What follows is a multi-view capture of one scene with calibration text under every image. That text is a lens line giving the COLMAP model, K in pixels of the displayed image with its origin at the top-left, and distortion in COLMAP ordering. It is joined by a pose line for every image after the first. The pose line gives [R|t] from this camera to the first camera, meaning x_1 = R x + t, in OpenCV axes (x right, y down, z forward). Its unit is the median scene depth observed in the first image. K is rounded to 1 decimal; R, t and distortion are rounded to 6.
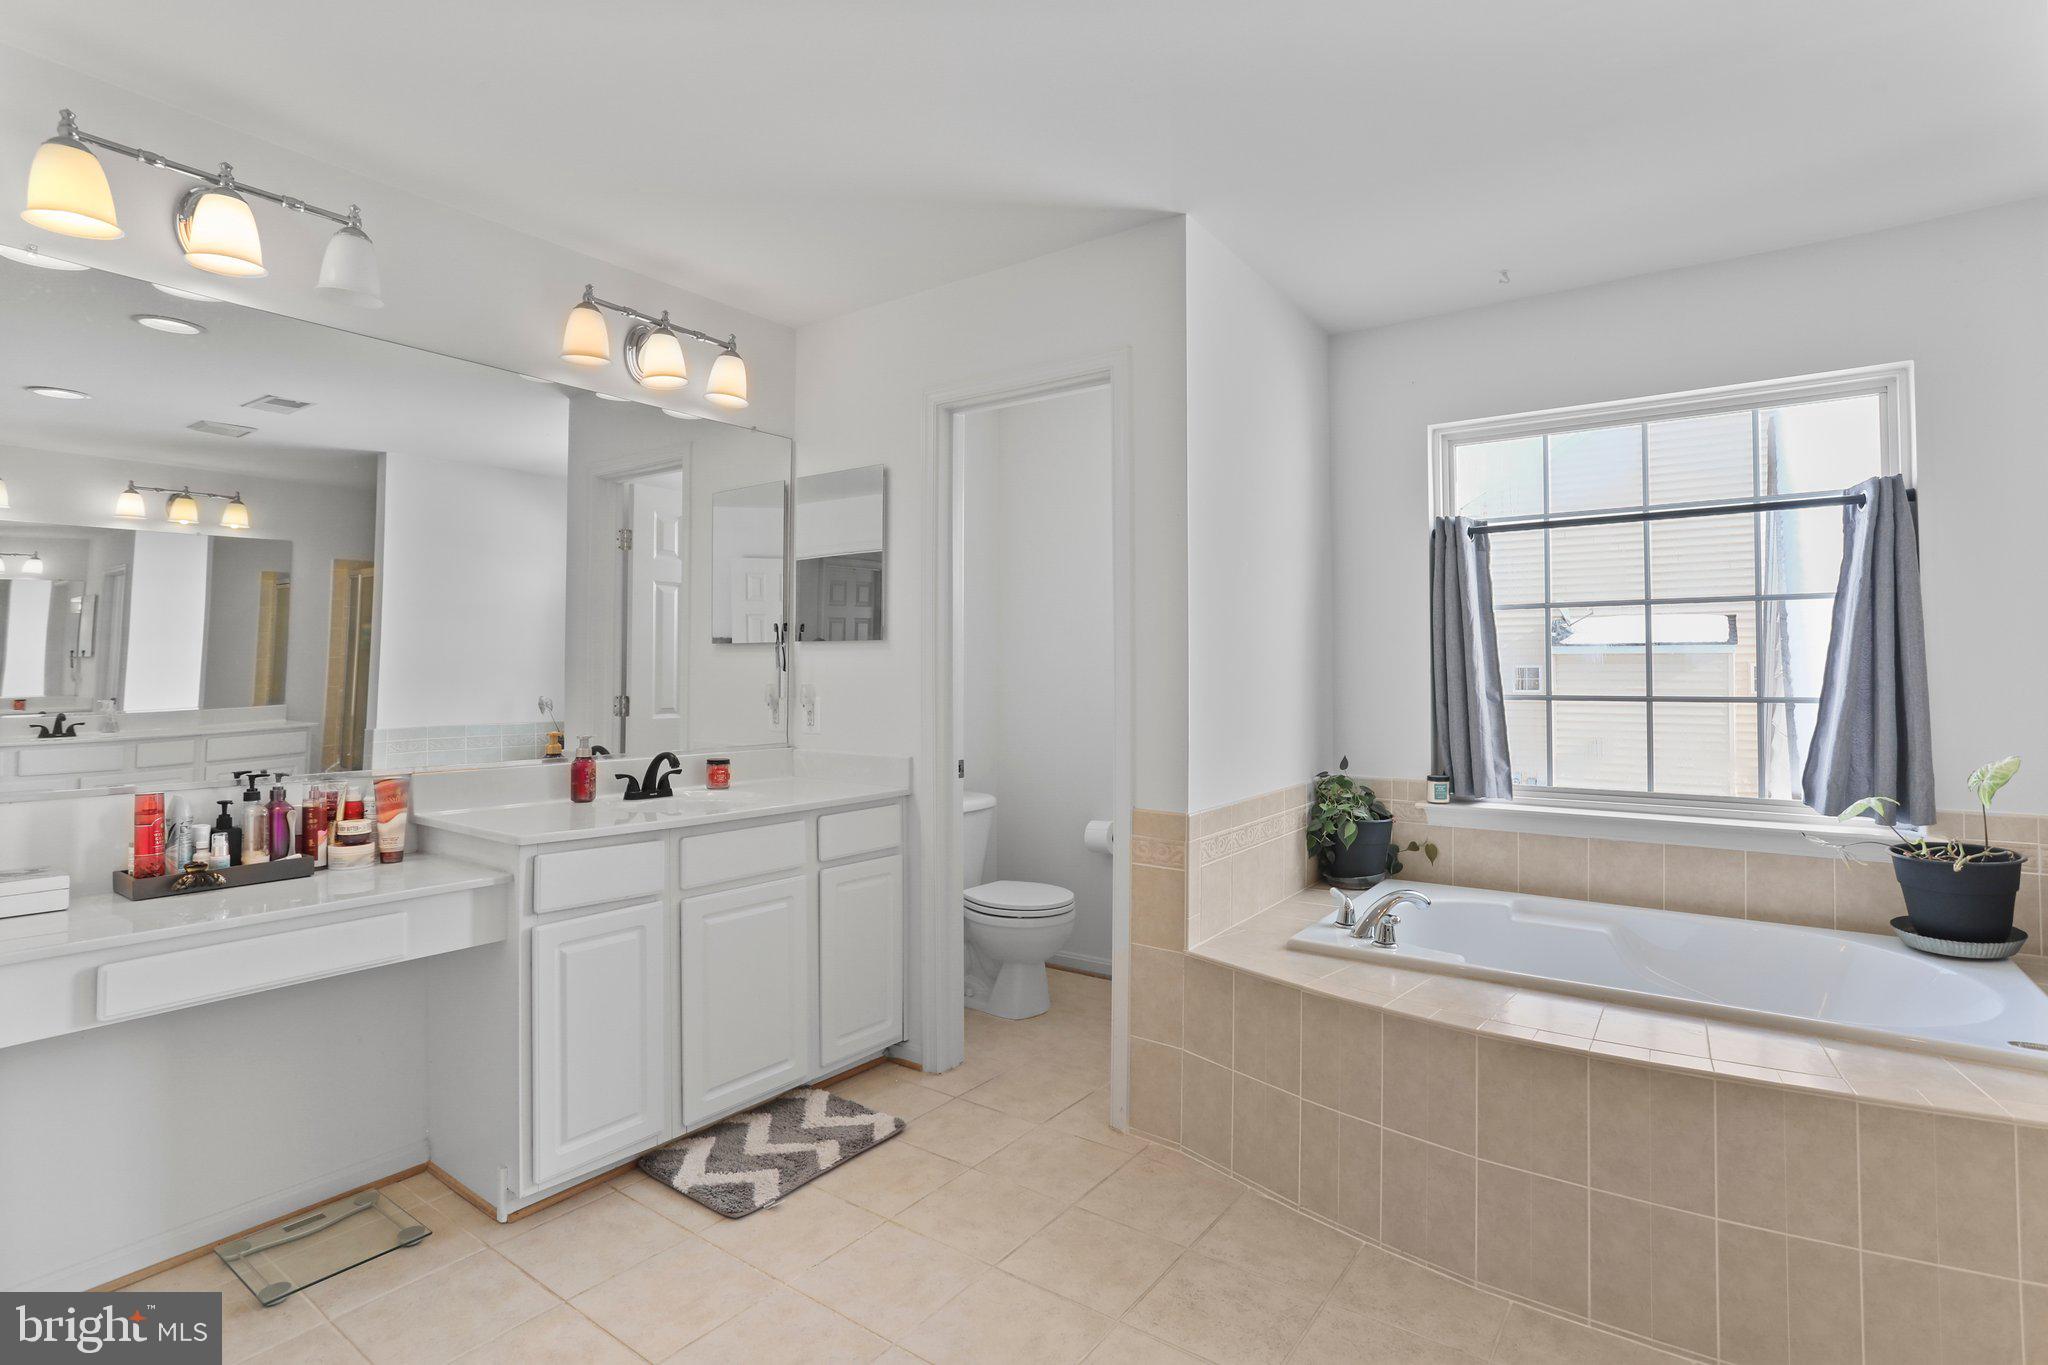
lens RADIAL K [[1005.7, 0, 1019.2], [0, 1005.7, 658.7], [0, 0, 1]] dist [-0.058570, 0.031388]
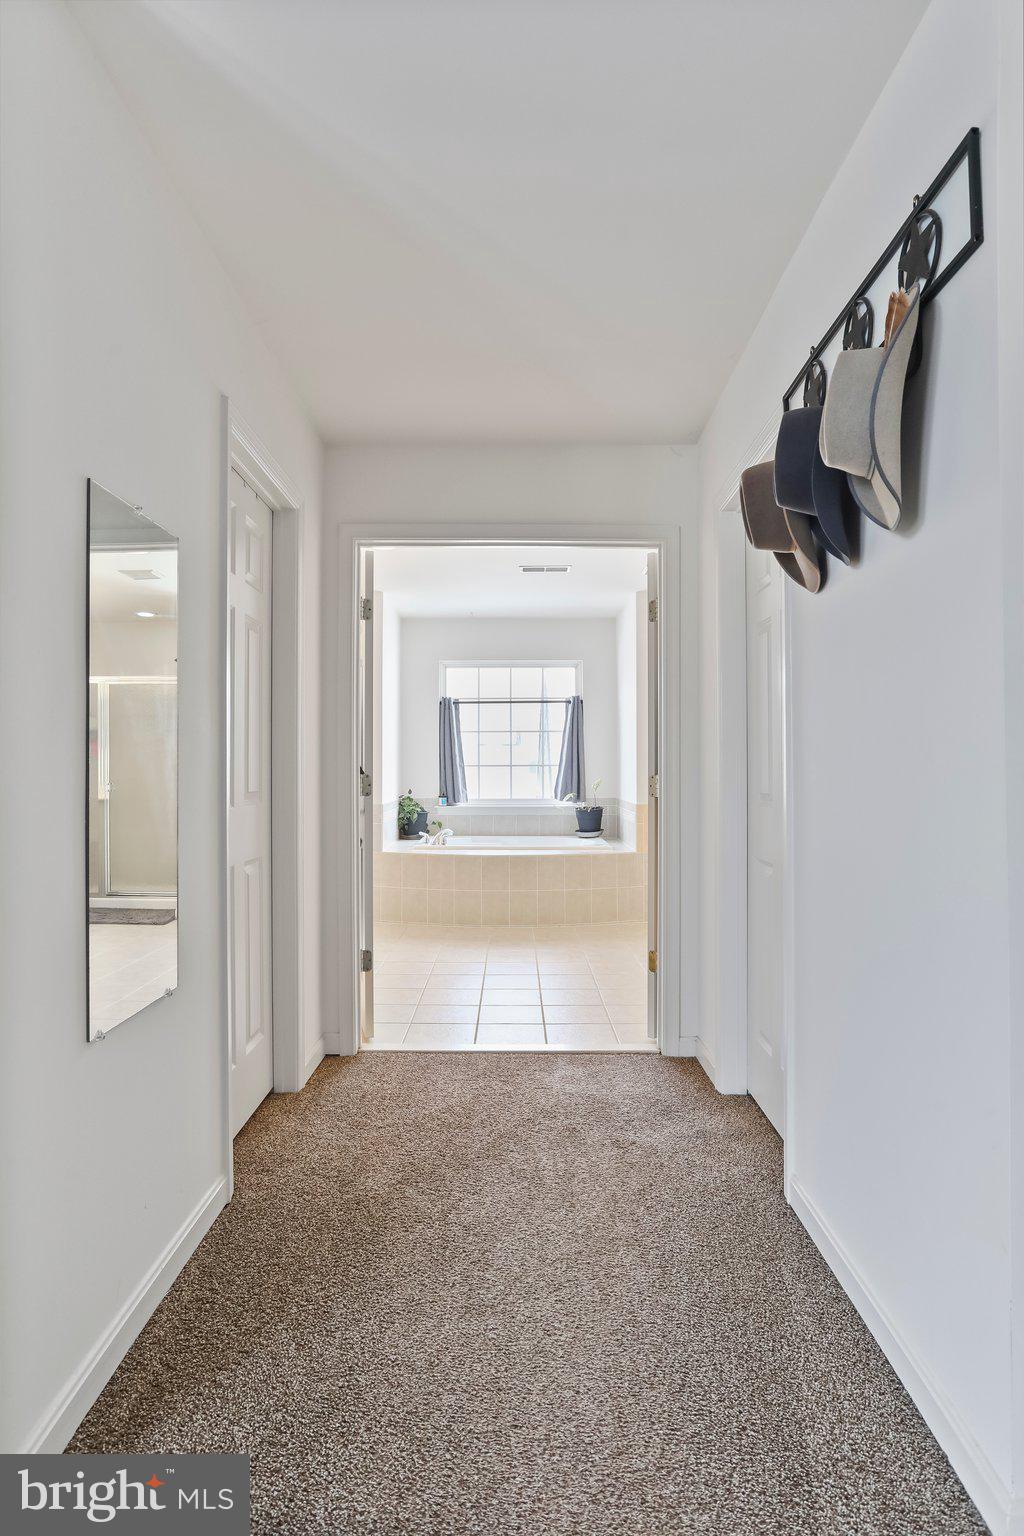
lens RADIAL K [[897.8, 0, 512.0], [0, 897.8, 768.0], [0, 0, 1]] dist [-0.003238, -0.000307]
pose [[0.806991, -0.003062, 0.590555, -0.973837], [-0.006740, 0.999874, 0.014394, 0.010791], [-0.590525, -0.015596, 0.806869, -1.196844]]
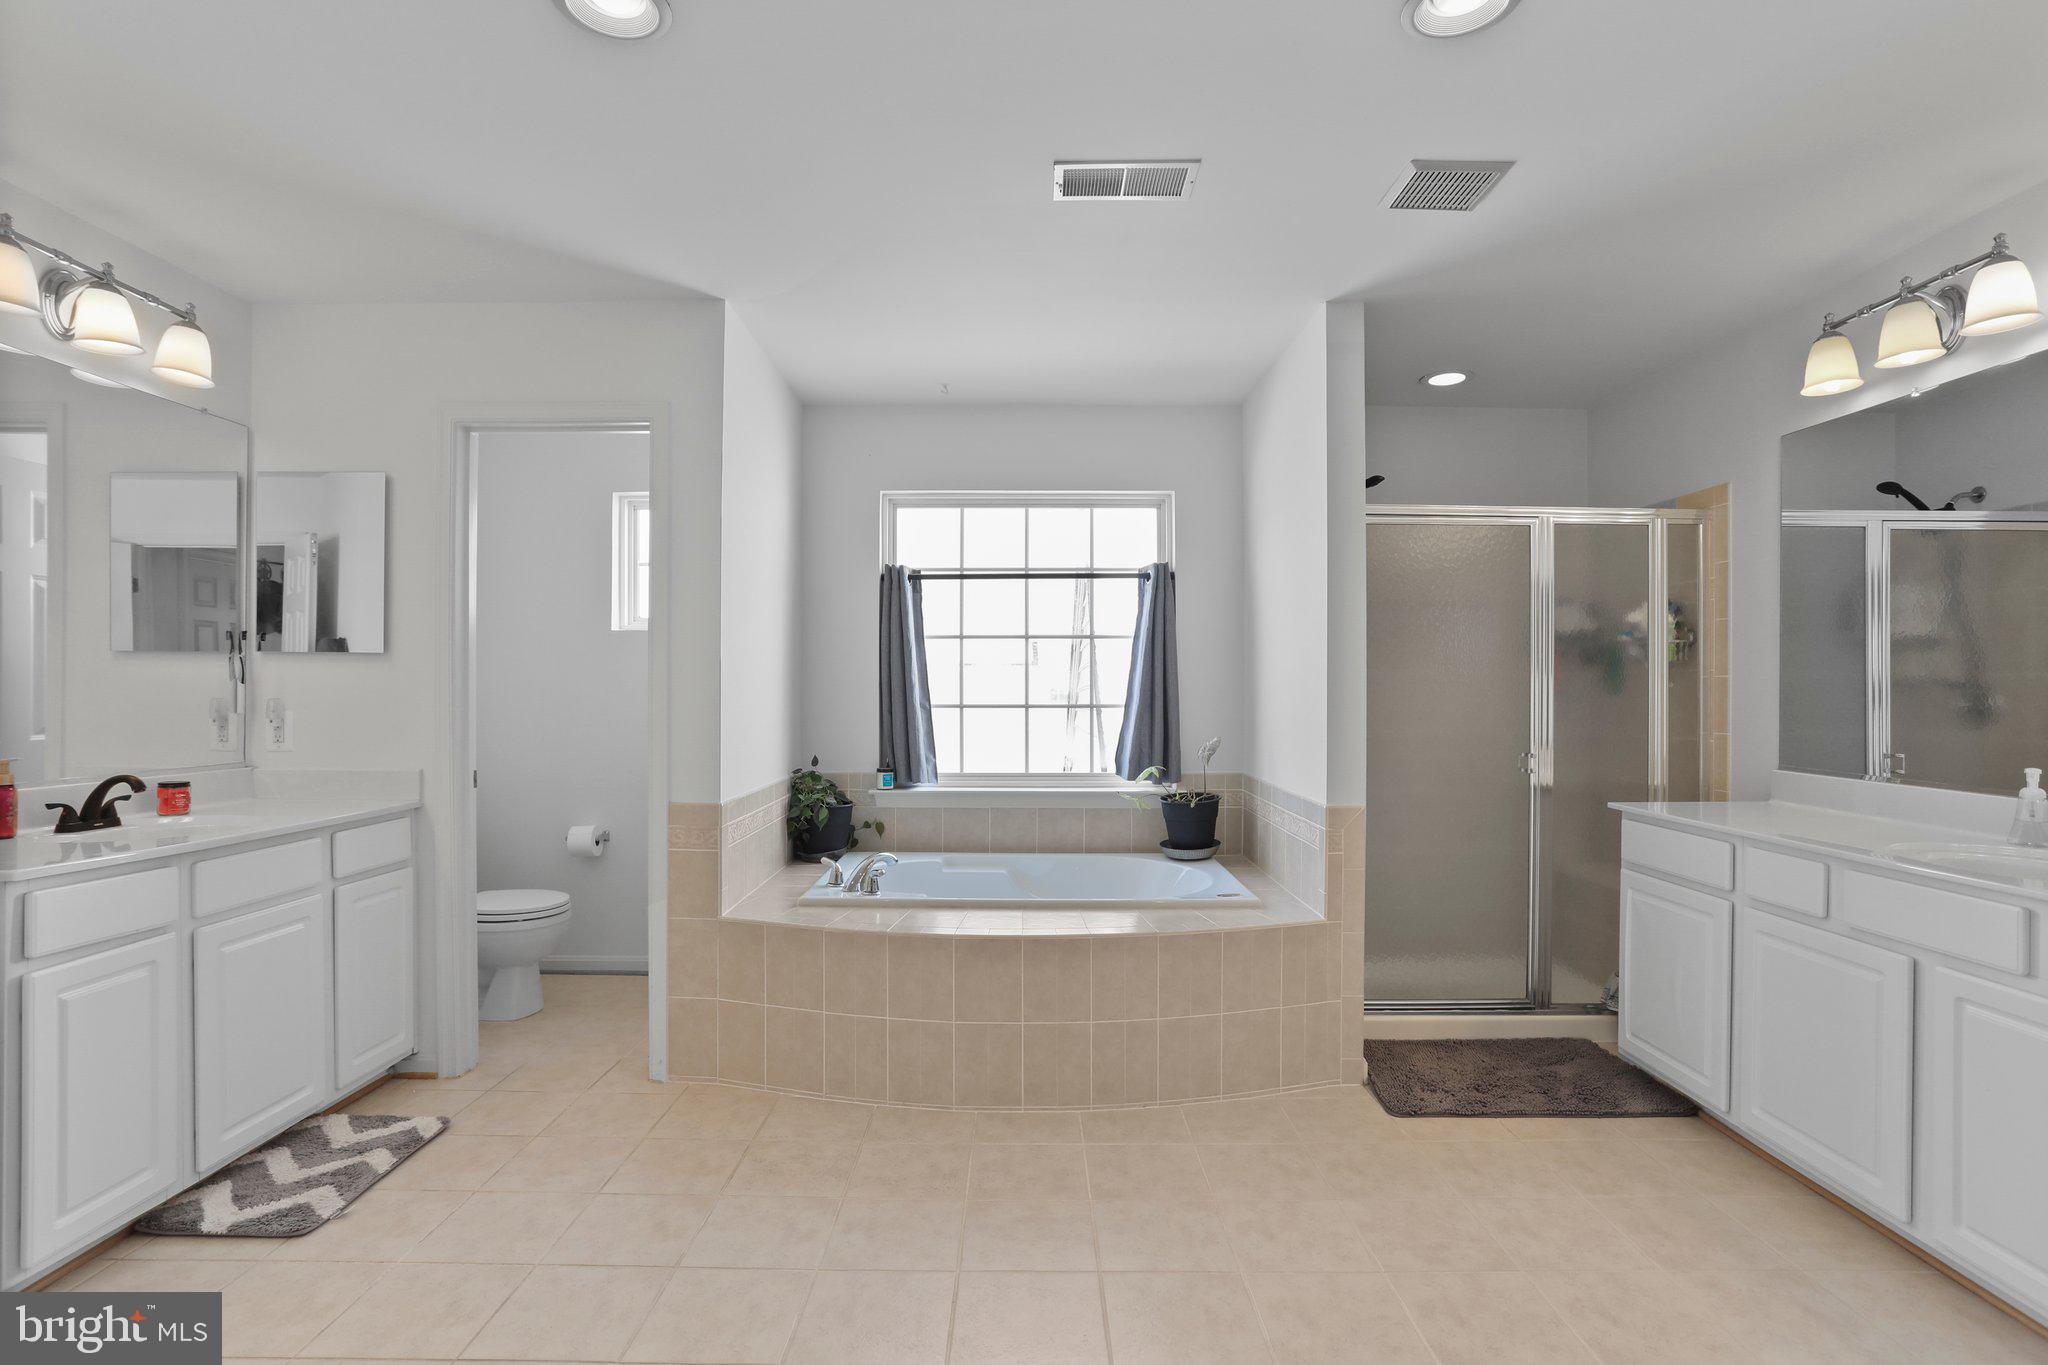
lens RADIAL K [[1014.7, 0, 1023.1], [0, 1014.7, 711.7], [0, 0, 1]] dist [-0.051763, 0.029511]
pose [[0.808390, -0.010977, 0.588546, -0.233631], [-0.010865, 0.999378, 0.033563, 0.000063], [-0.588548, -0.033527, 0.807767, -0.176677]]
